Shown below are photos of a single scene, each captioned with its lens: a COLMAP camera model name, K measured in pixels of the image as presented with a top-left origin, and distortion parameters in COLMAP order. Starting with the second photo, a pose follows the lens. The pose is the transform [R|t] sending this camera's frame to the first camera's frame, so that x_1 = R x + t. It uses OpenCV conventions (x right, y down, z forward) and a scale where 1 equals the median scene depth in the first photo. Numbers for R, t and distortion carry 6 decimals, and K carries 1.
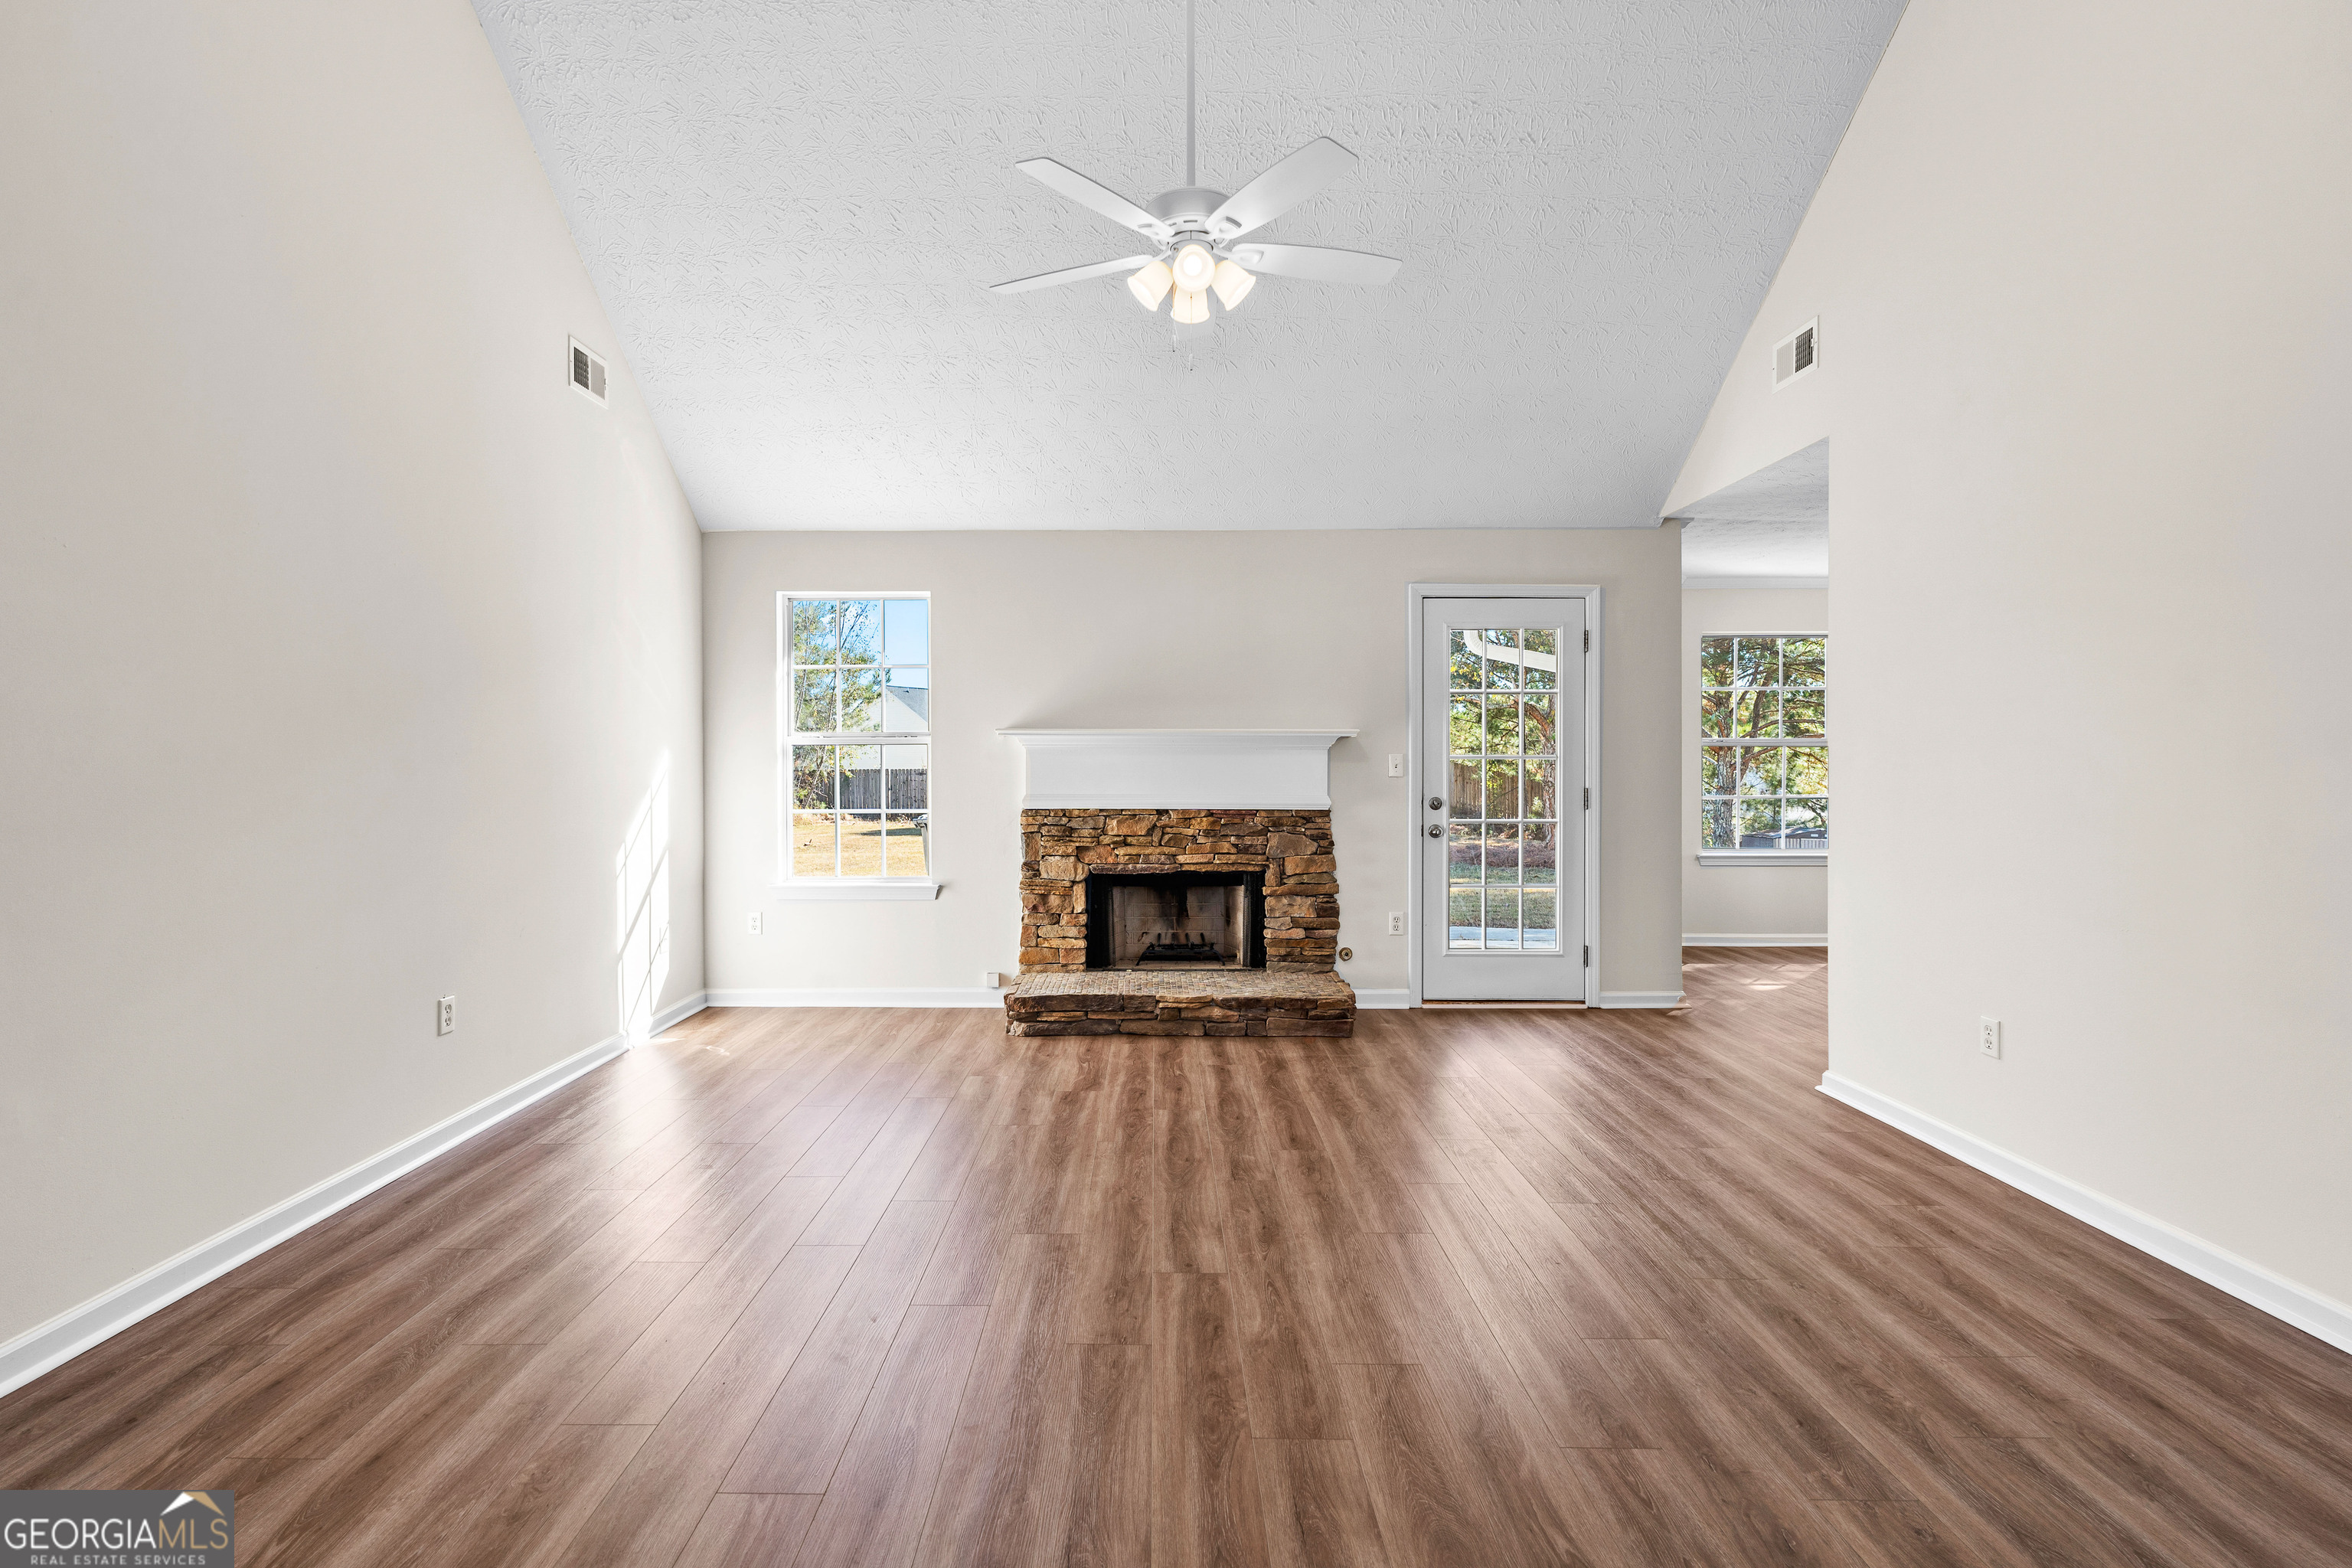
lens RADIAL K [[1063.8, 0, 1151.1], [0, 1063.8, 760.3], [0, 0, 1]] dist [-0.009822, 0.001910]
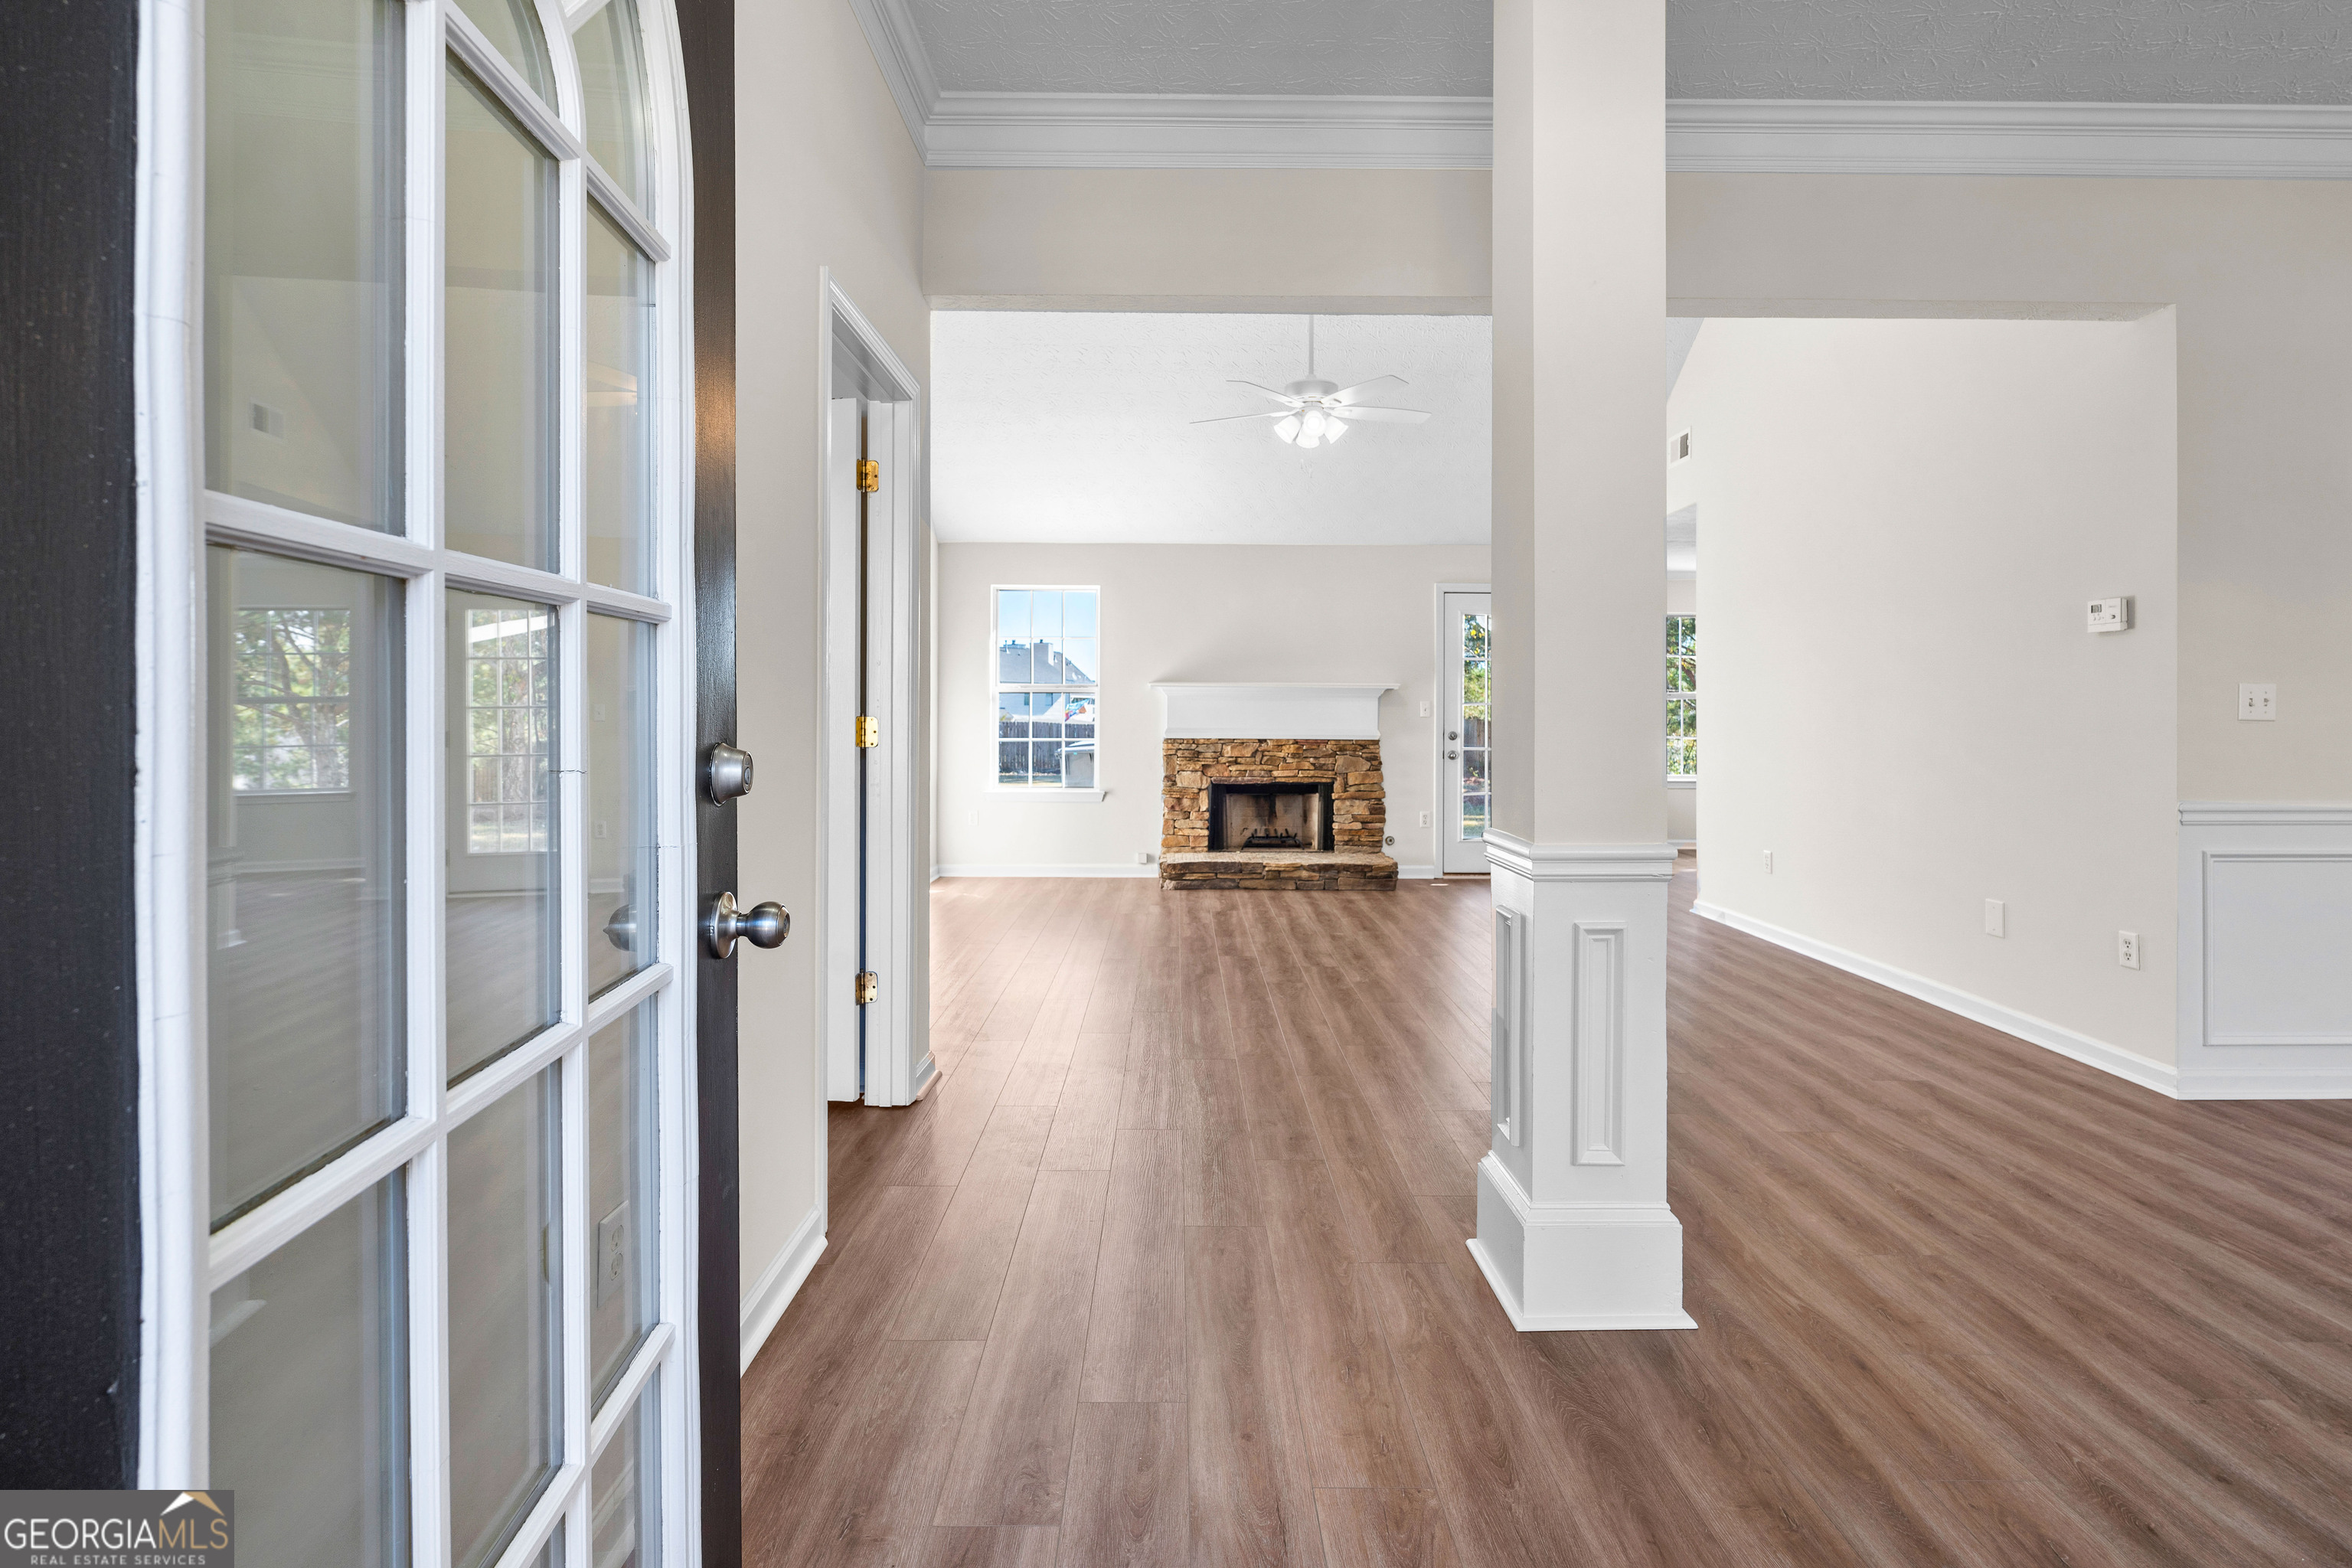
lens RADIAL K [[1112.1, 0, 1186.3], [0, 1112.1, 696.1], [0, 0, 1]] dist [0.000561, -0.000485]
pose [[0.999806, 0.005055, 0.019037, -0.120591], [-0.004782, 0.999886, -0.014351, 0.010756], [-0.019108, 0.014257, 0.999716, -0.494985]]
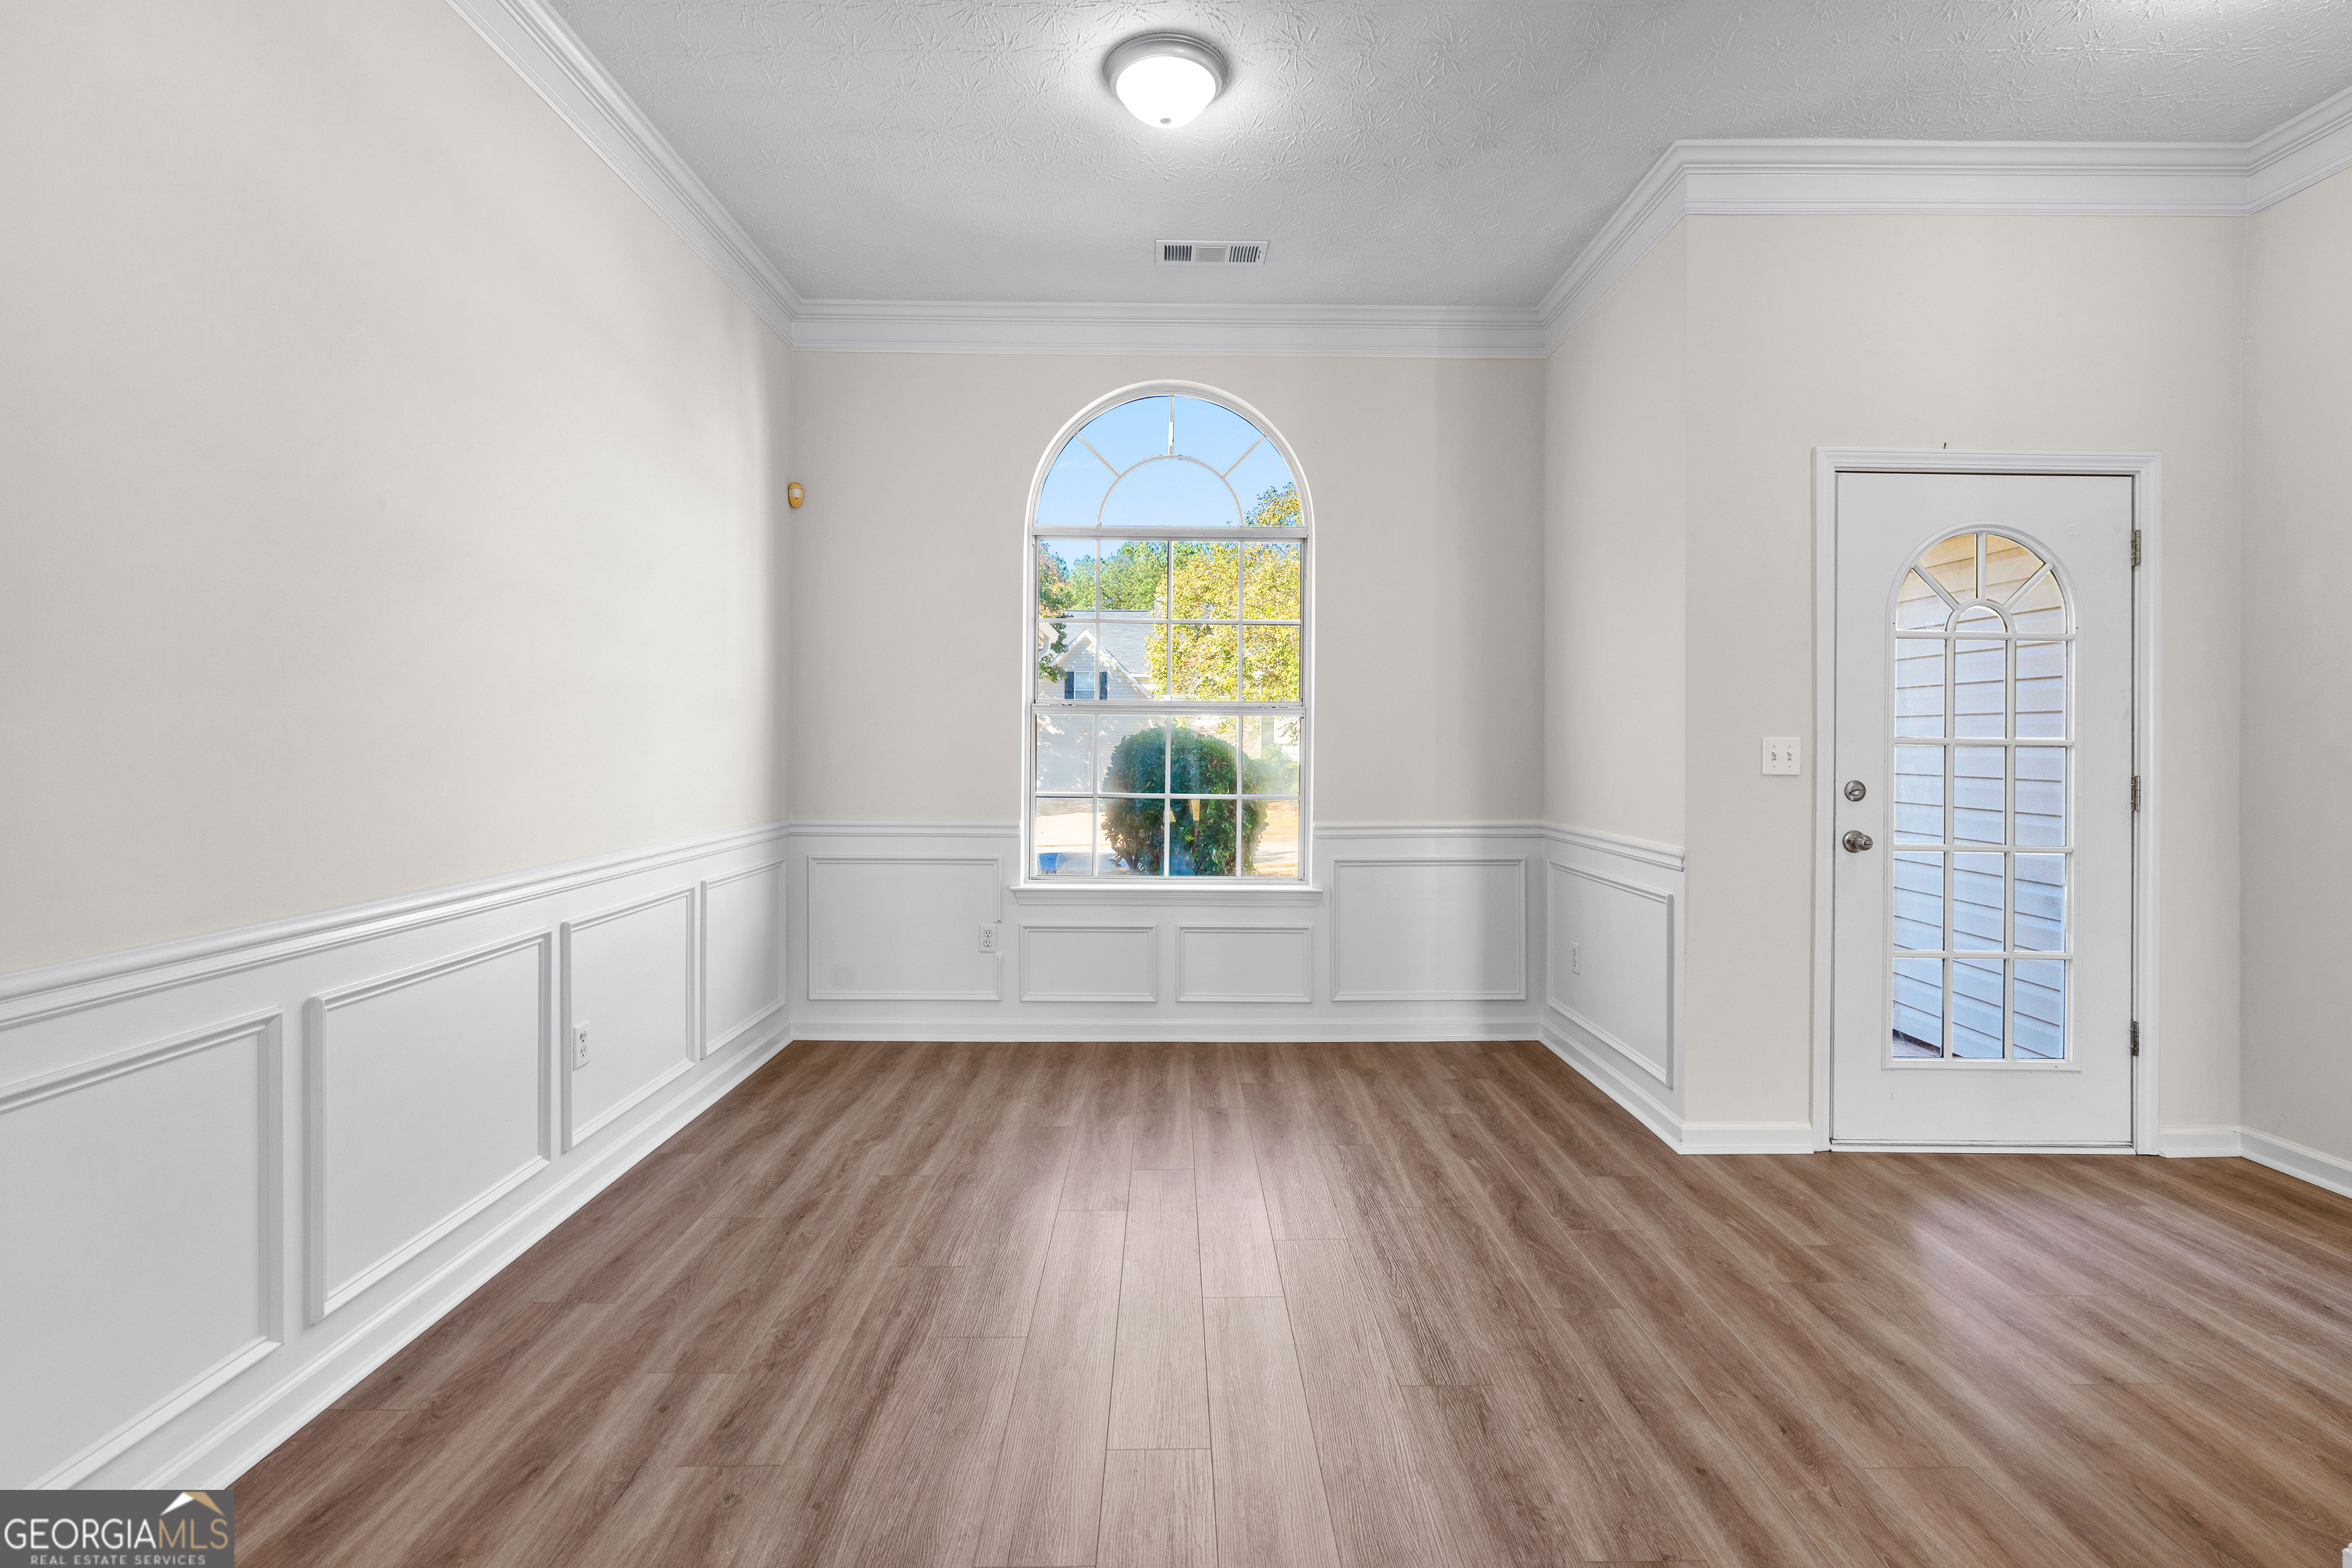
lens RADIAL K [[1063.8, 0, 1170.2], [0, 1063.8, 743.1], [0, 0, 1]] dist [-0.009822, 0.001910]
pose [[-0.999867, -0.001211, -0.016278, 0.355729], [-0.001209, 0.999999, -0.000133, -0.003872], [0.016279, -0.000114, -0.999867, 0.152505]]
